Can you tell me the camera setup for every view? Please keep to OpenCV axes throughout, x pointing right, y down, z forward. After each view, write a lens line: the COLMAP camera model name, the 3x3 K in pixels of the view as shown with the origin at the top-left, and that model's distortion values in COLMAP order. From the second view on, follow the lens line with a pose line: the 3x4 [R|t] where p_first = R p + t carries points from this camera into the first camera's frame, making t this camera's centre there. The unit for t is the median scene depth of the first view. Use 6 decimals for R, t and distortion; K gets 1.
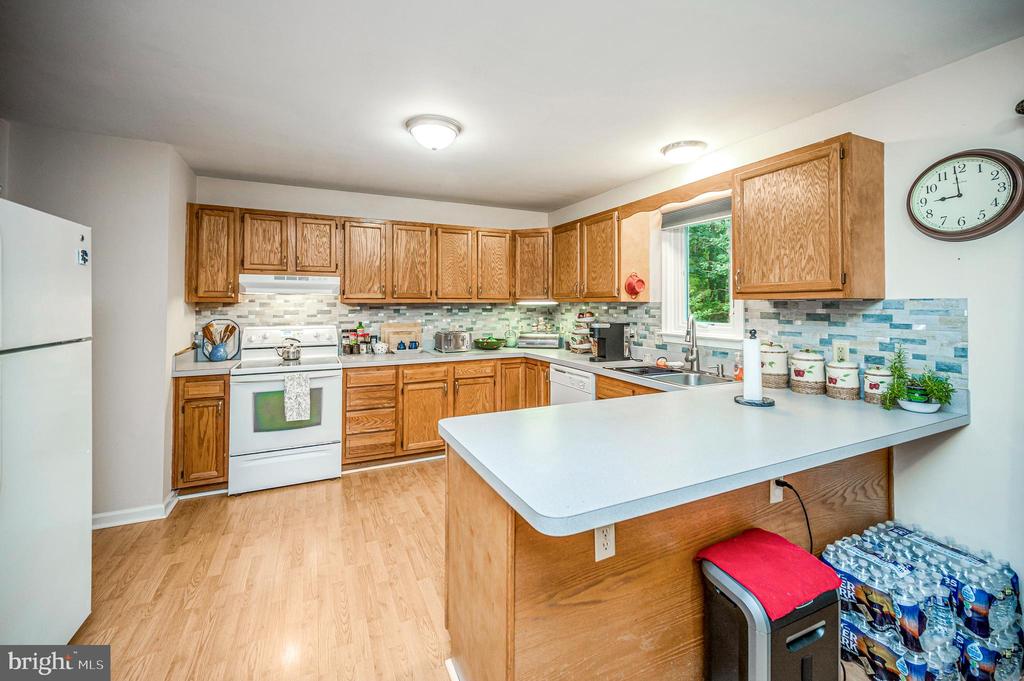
lens RADIAL K [[425.3, 0, 503.8], [0, 425.3, 300.2], [0, 0, 1]] dist [-0.001266, -0.000013]
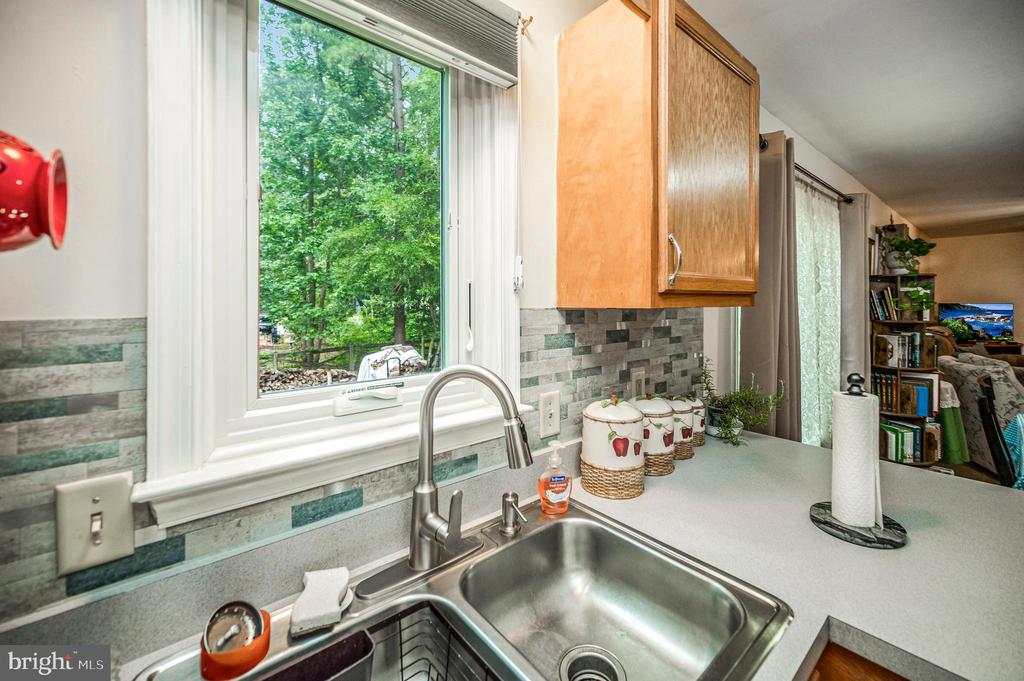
lens RADIAL K [[411.3, 0, 512.9], [0, 411.3, 301.9], [0, 0, 1]] dist [-0.000674, -0.000110]
pose [[-0.285280, -0.001574, 0.958443, 0.147077], [-0.008336, 0.999965, -0.000838, -0.004030], [-0.958408, -0.008228, -0.285283, 0.834093]]
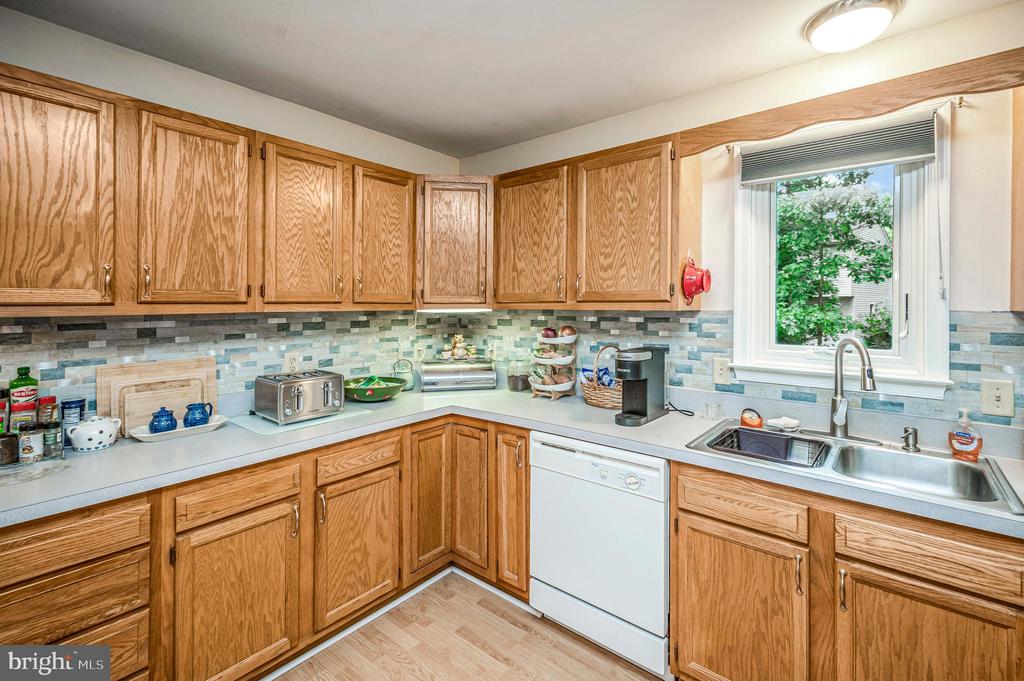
lens RADIAL K [[460.0, 0, 515.7], [0, 460.0, 303.8], [0, 0, 1]] dist [-0.000377, 0.000354]
pose [[0.897977, -0.000528, 0.440043, -0.152350], [-0.003342, 0.999962, 0.008020, -0.008909], [-0.440030, -0.008673, 0.897941, 0.530140]]
